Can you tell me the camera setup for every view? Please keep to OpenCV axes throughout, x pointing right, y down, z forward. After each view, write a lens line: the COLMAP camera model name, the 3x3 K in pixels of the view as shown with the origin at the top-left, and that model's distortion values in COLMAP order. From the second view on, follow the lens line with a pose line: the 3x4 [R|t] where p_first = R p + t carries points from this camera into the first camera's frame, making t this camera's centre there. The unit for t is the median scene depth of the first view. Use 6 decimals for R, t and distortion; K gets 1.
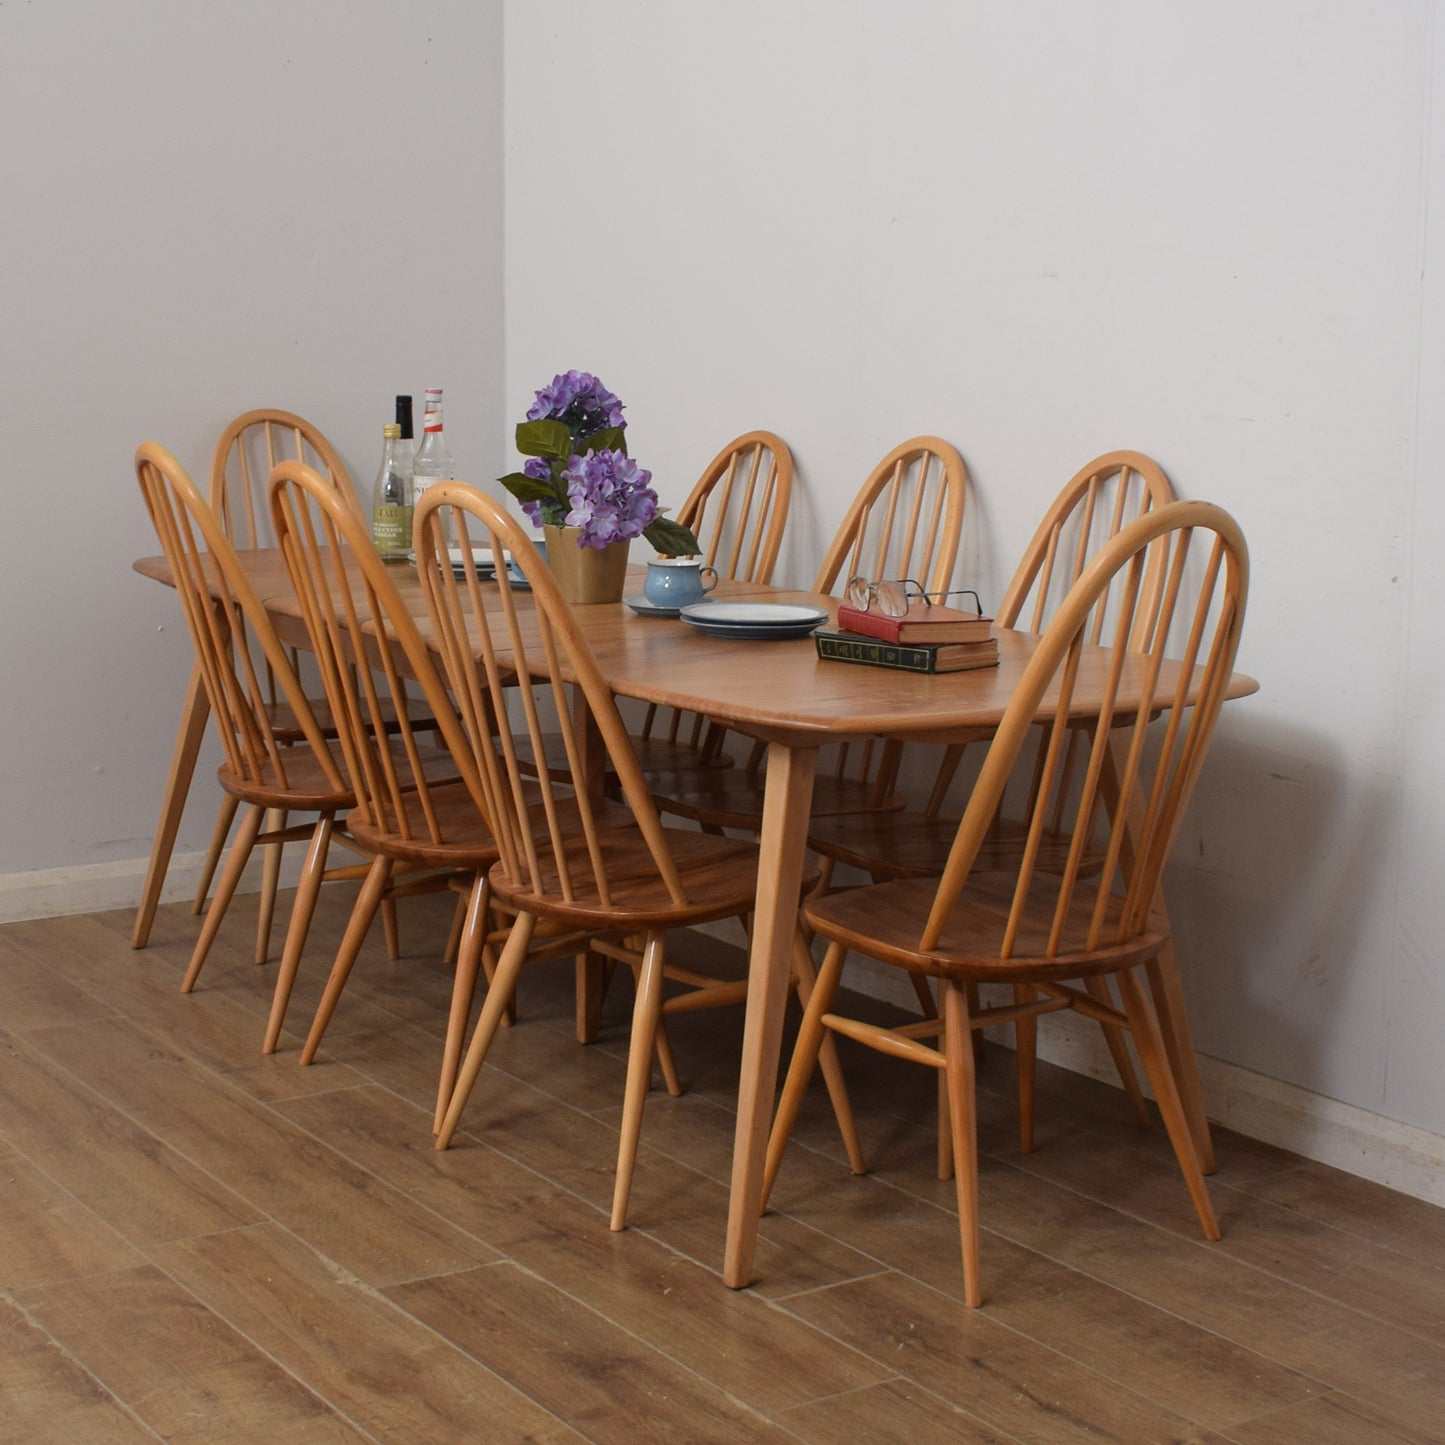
lens RADIAL K [[2420.3, 0, 681.0], [0, 2420.3, 723.4], [0, 0, 1]] dist [-0.104158, 0.056408]
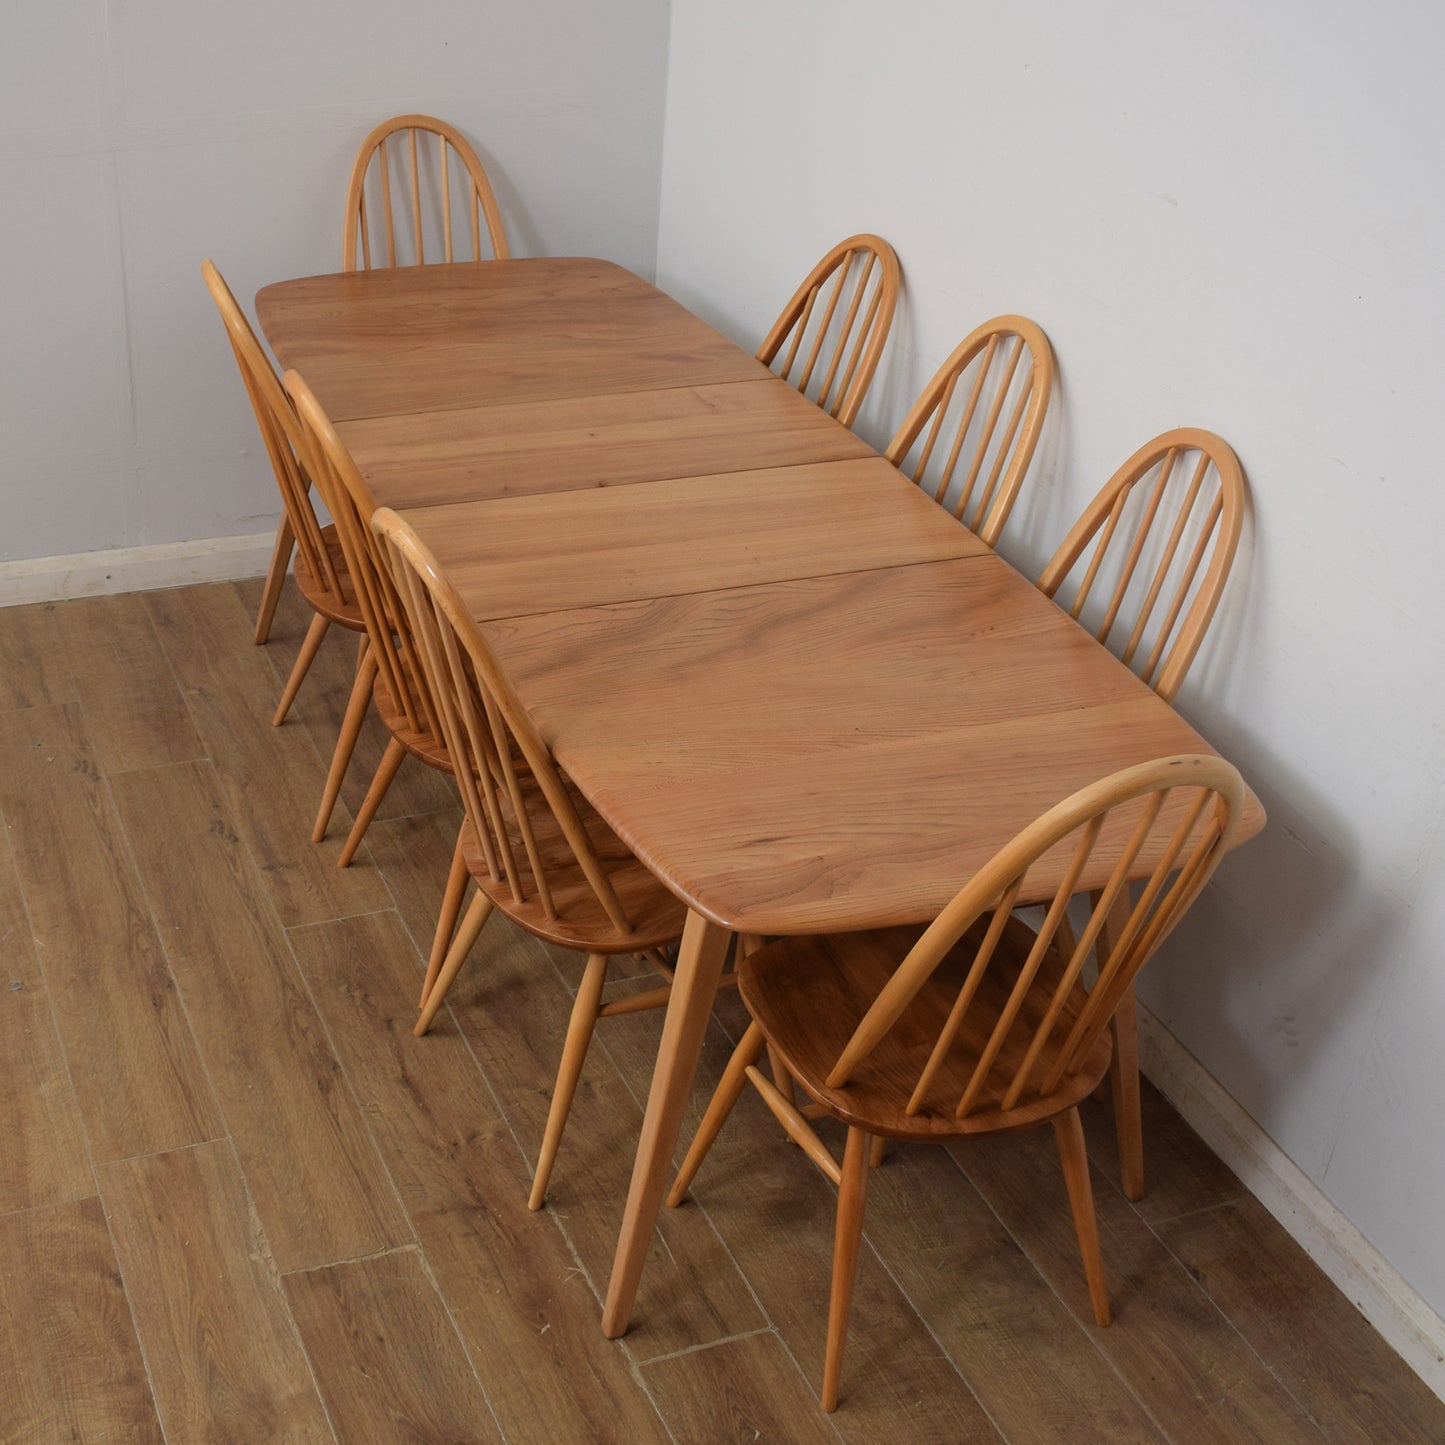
lens RADIAL K [[1900.5, 0, 666.1], [0, 1900.5, 721.1], [0, 0, 1]] dist [-0.106208, 0.031008]
pose [[0.980071, 0.142192, -0.138716, 0.114046], [-0.081461, 0.924574, 0.372193, -0.297803], [0.181176, -0.353475, 0.917731, 0.329350]]
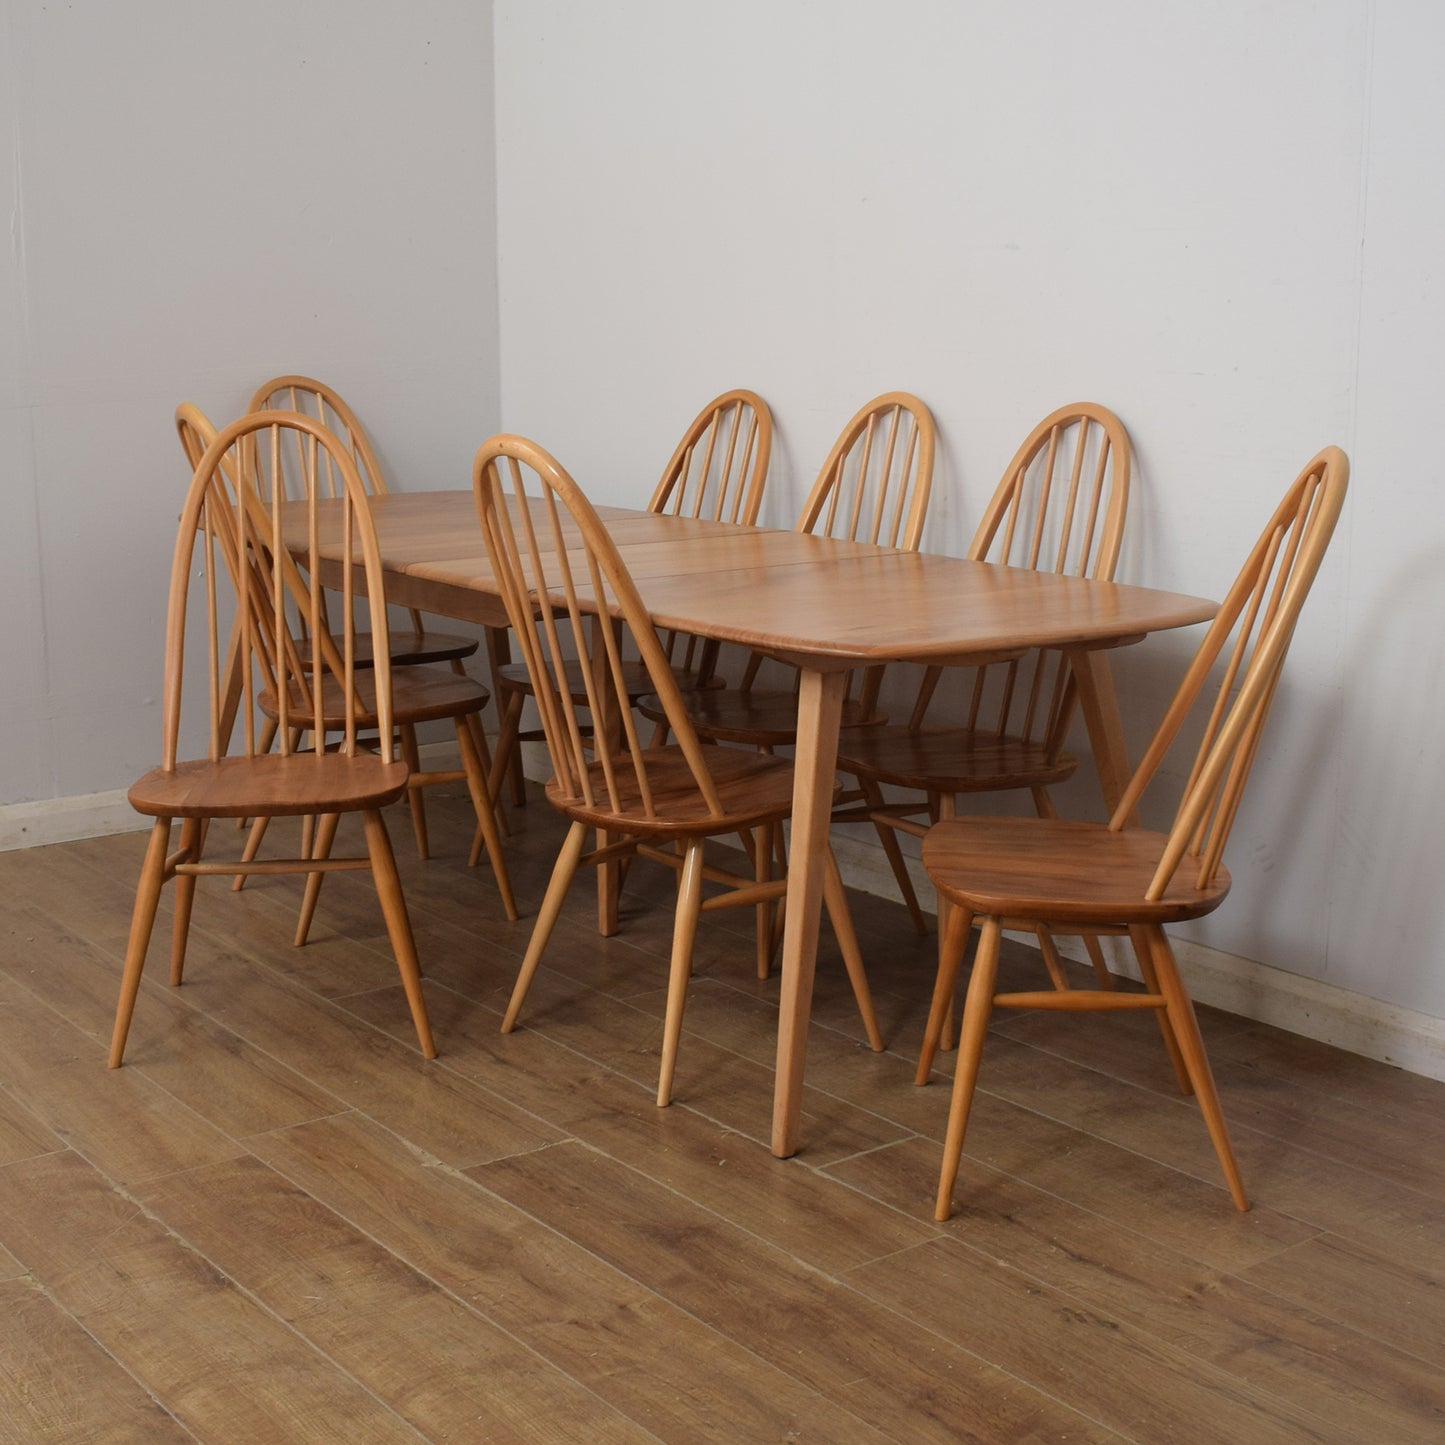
lens RADIAL K [[2024.9, 0, 727.9], [0, 2024.9, 744.1], [0, 0, 1]] dist [-0.095365, 0.011677]
pose [[0.997203, -0.022581, 0.071250, -0.061089], [0.019018, 0.998553, 0.050299, -0.004443], [-0.072283, -0.048803, 0.996189, 0.073249]]
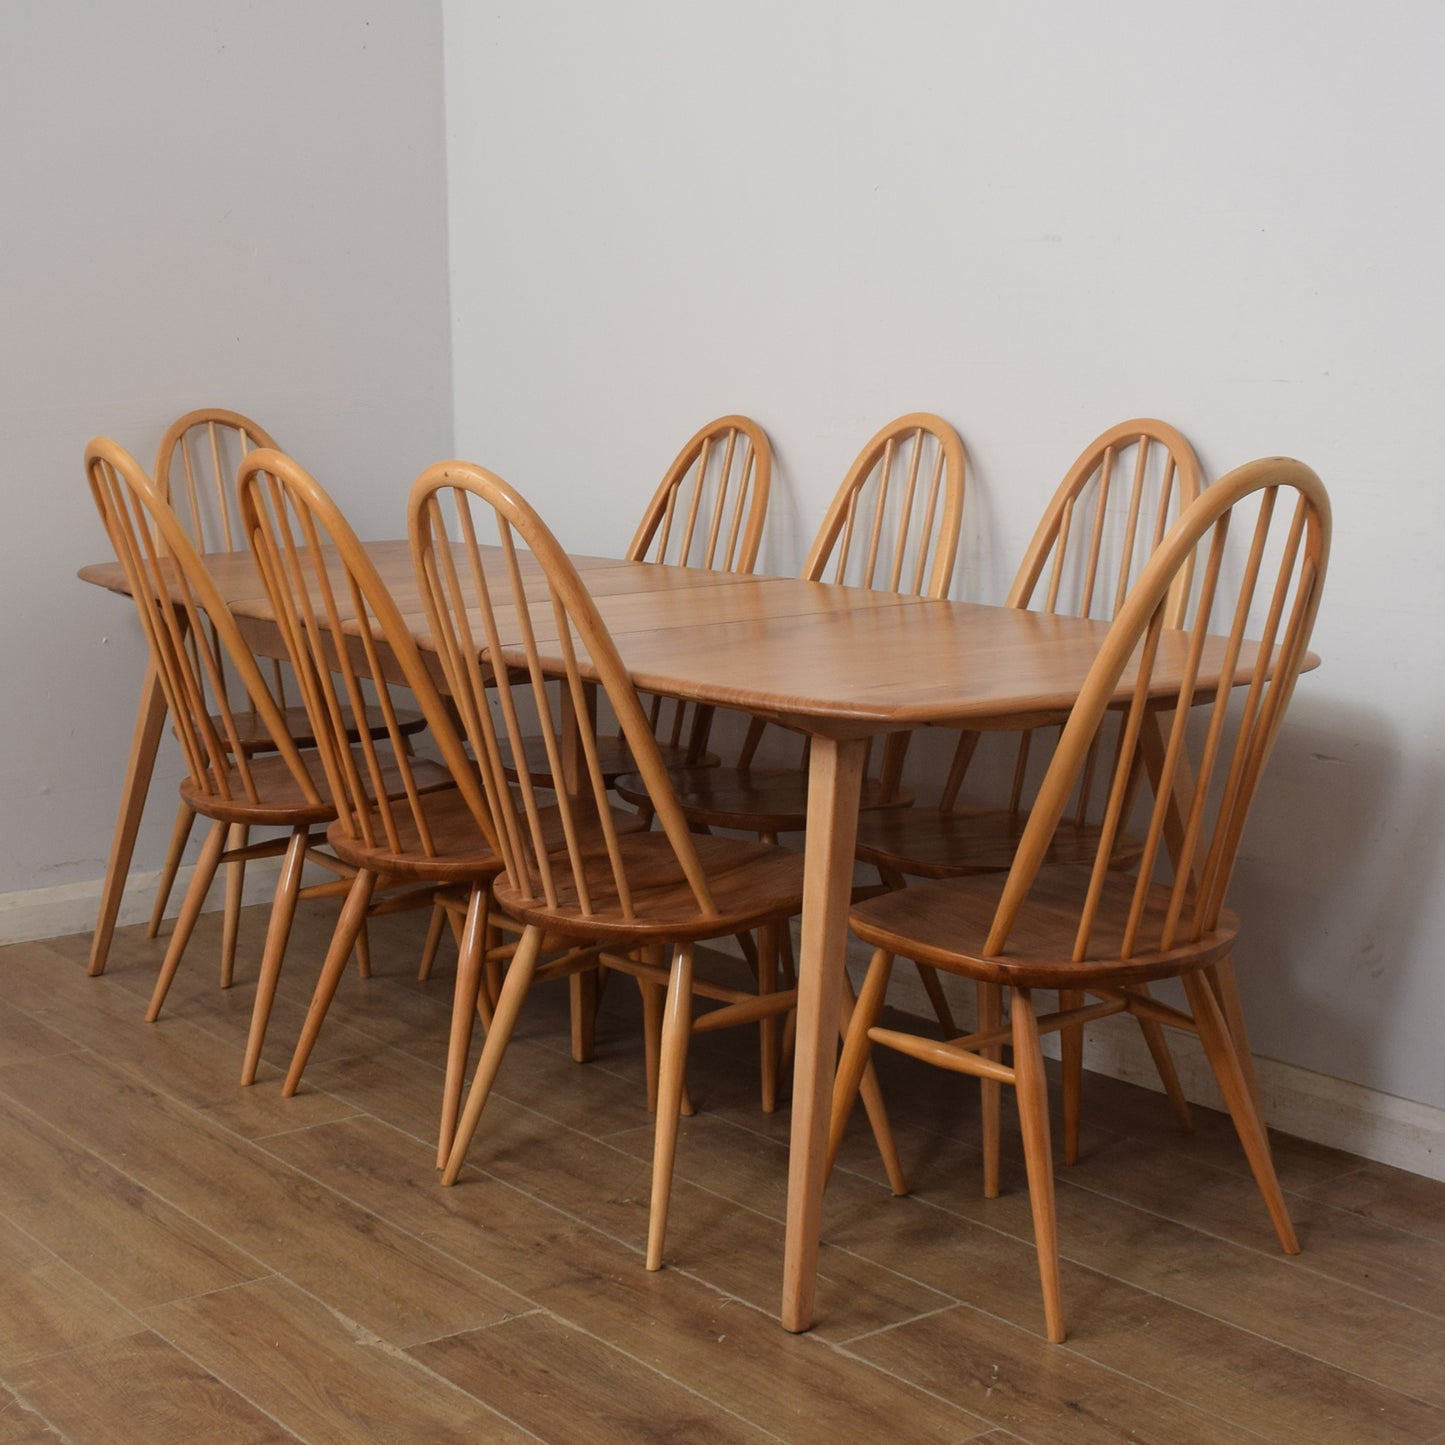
lens RADIAL K [[2296.2, 0, 651.3], [0, 2296.2, 724.3], [0, 0, 1]] dist [-0.092367, -0.003620]
pose [[0.998686, -0.029916, 0.041607, -0.057557], [0.030017, 0.999548, -0.001799, 0.003289], [-0.041535, 0.003045, 0.999132, 0.126503]]
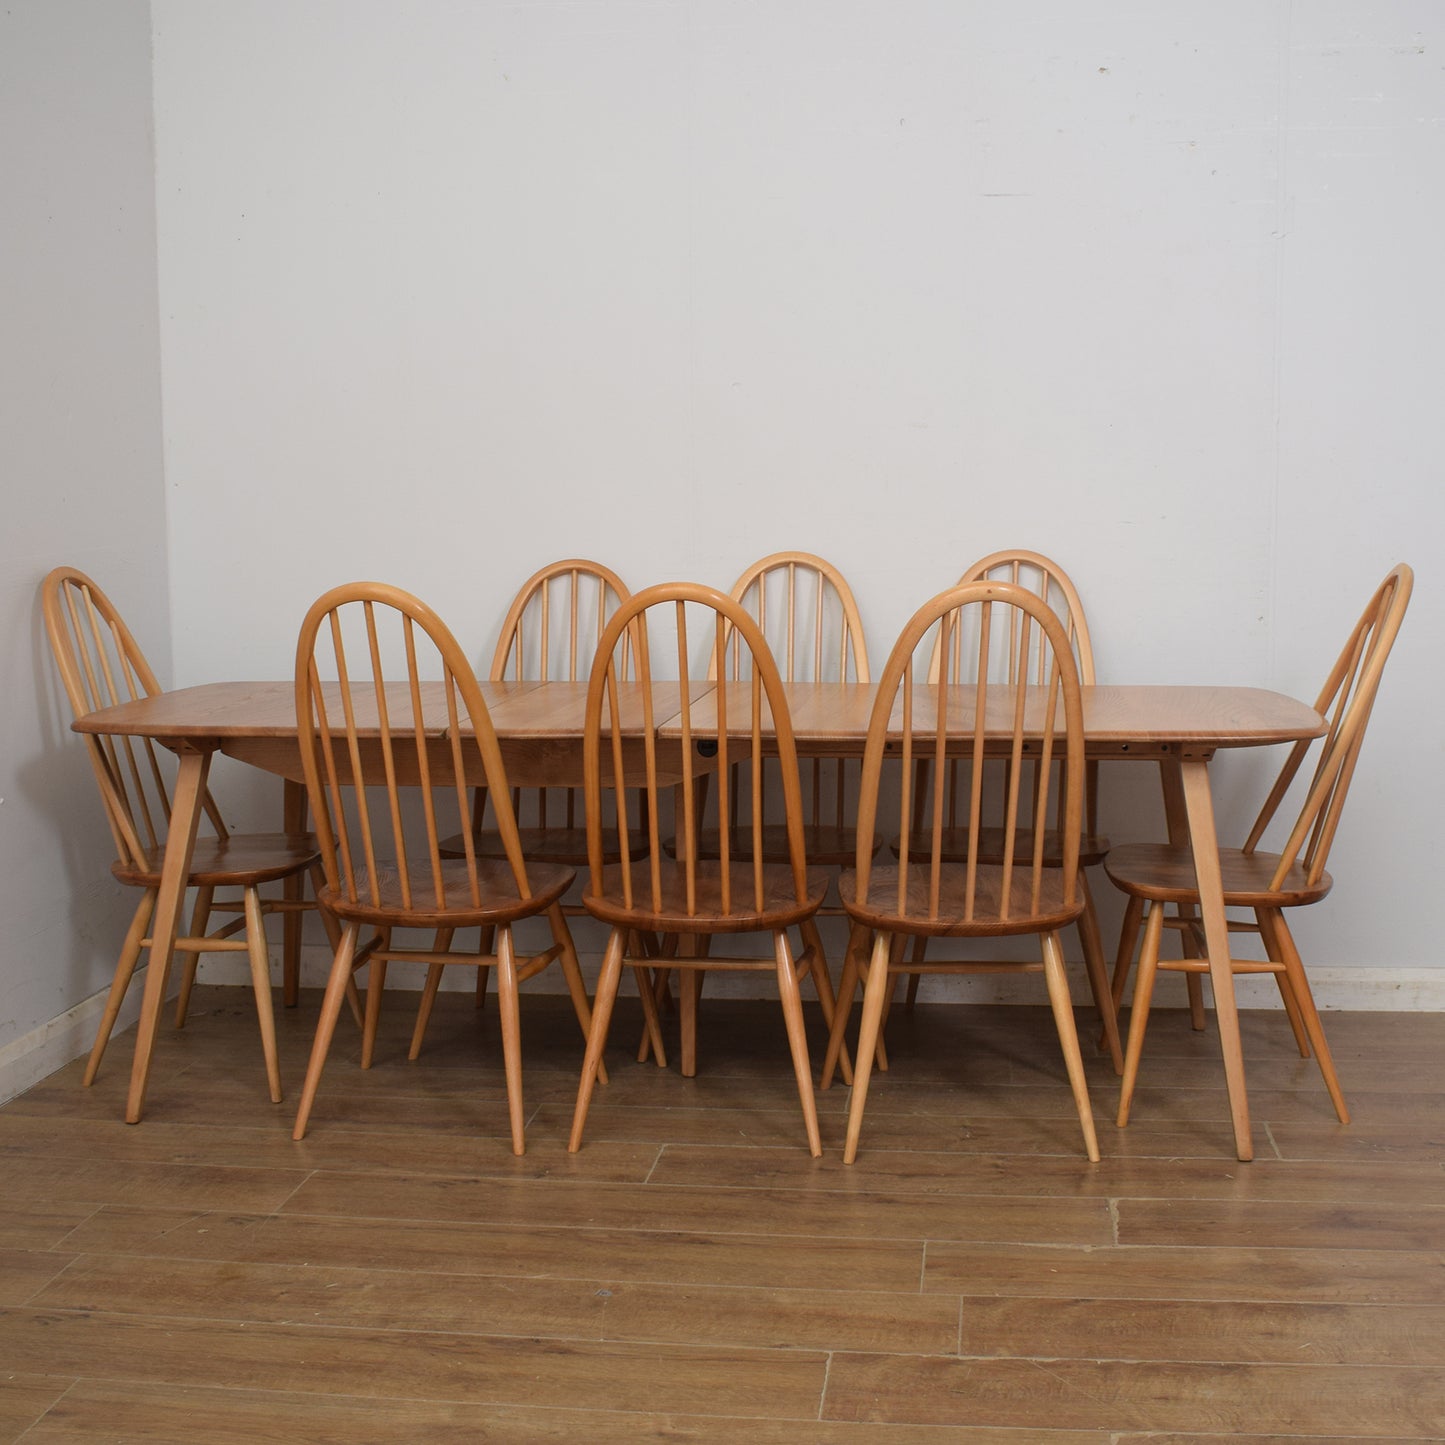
lens RADIAL K [[1900.5, 0, 666.1], [0, 1900.5, 721.1], [0, 0, 1]] dist [-0.106208, 0.031008]
pose [[0.675062, -0.101191, 0.730788, -0.863450], [0.142431, 0.989789, 0.005484, -0.051591], [-0.723881, 0.100385, 0.682582, 0.474831]]
